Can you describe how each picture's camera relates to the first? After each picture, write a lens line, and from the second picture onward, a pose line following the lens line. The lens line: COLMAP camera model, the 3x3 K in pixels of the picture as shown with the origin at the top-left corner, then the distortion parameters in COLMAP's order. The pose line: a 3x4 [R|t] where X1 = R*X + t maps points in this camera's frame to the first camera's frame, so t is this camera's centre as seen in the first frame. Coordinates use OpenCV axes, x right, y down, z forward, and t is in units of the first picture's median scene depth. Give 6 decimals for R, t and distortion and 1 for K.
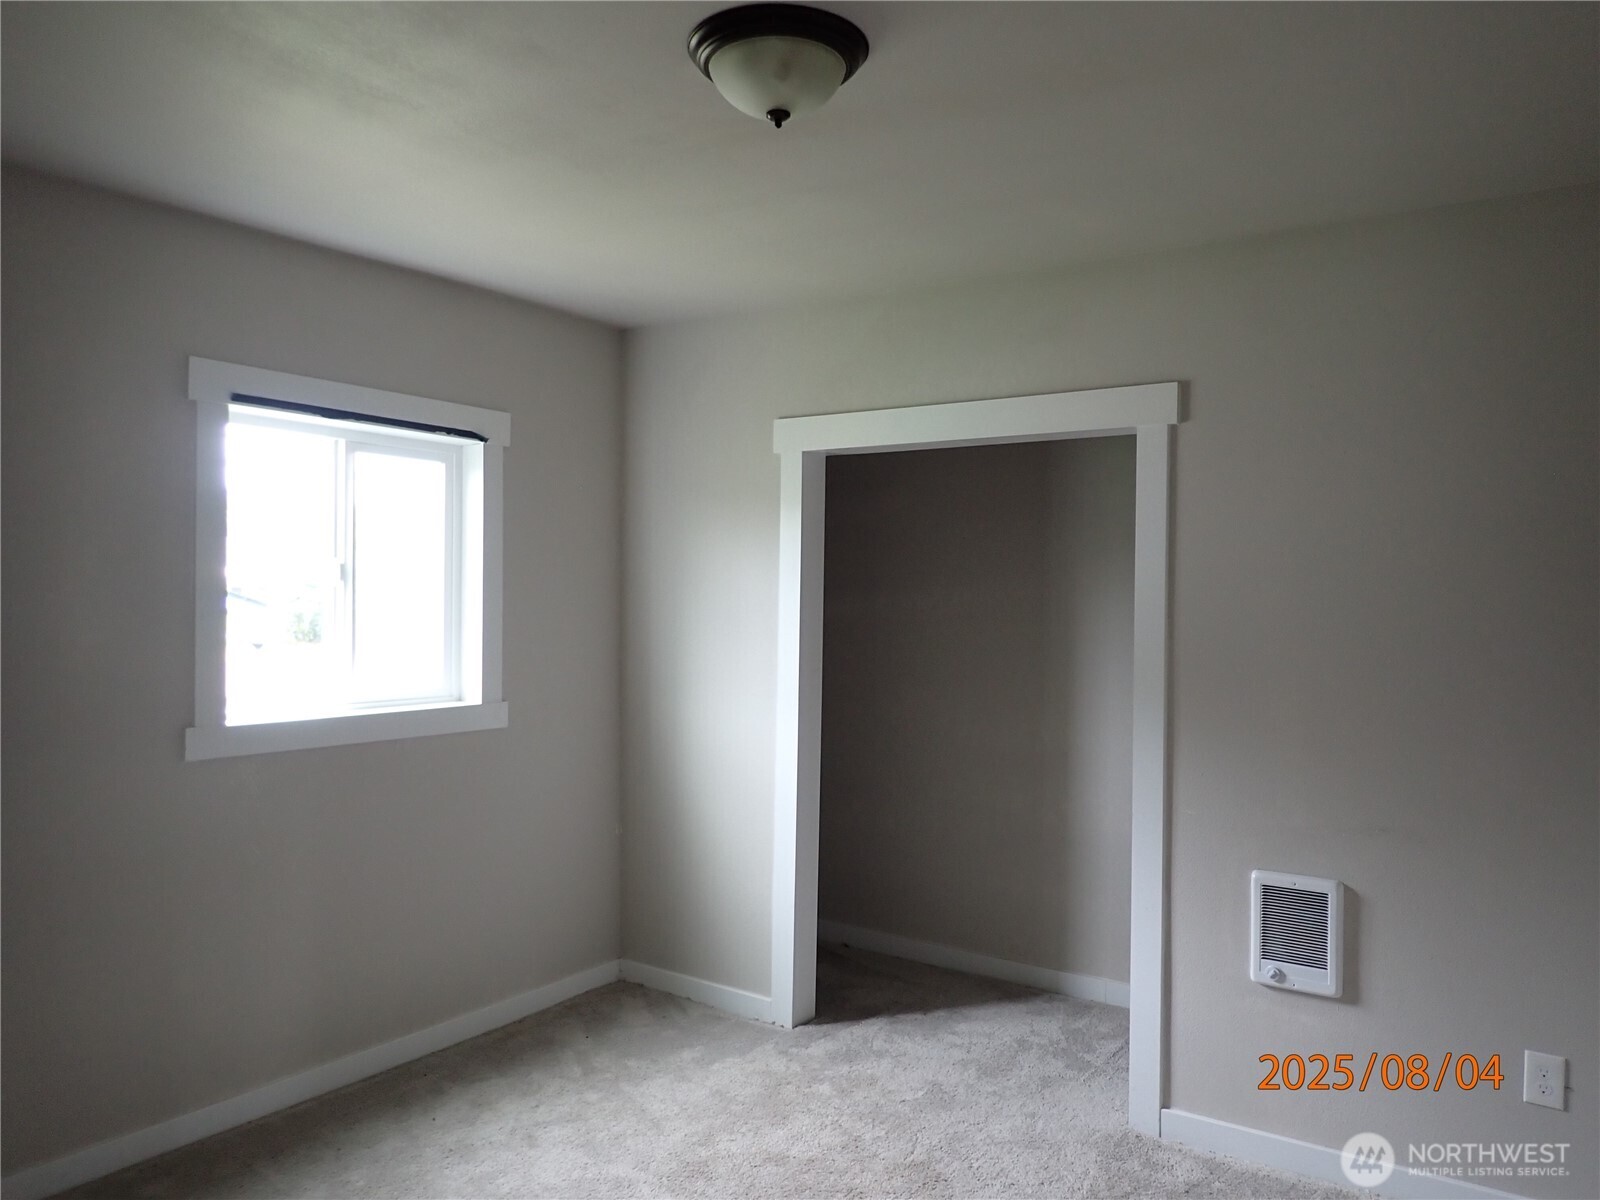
lens RADIAL K [[1176.7, 0, 800.0], [0, 1176.7, 600.0], [0, 0, 1]] dist [0.032810, -0.000232]
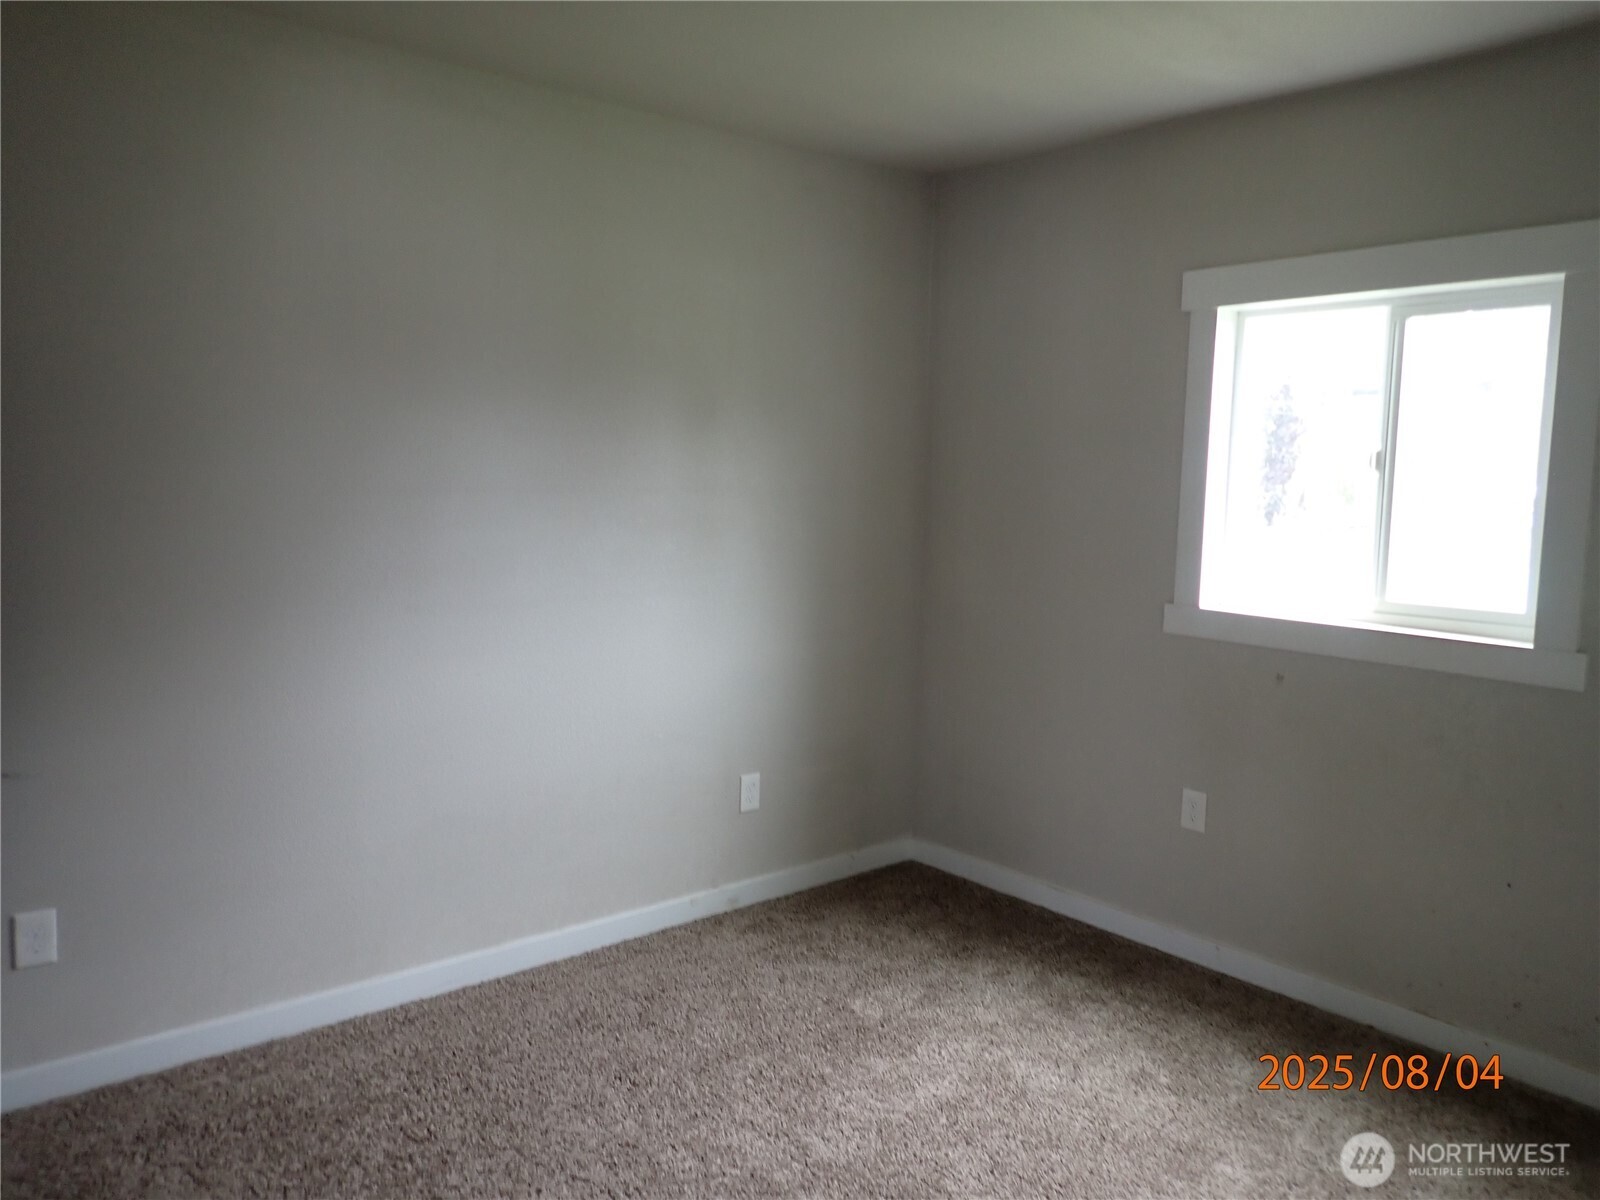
lens RADIAL K [[1176.7, 0, 800.0], [0, 1176.7, 600.0], [0, 0, 1]] dist [0.032810, -0.000232]
pose [[-0.285729, 0.098567, -0.953228, 0.598825], [-0.014315, 0.994146, 0.107089, -0.011451], [0.958204, 0.044244, -0.282645, 0.875800]]
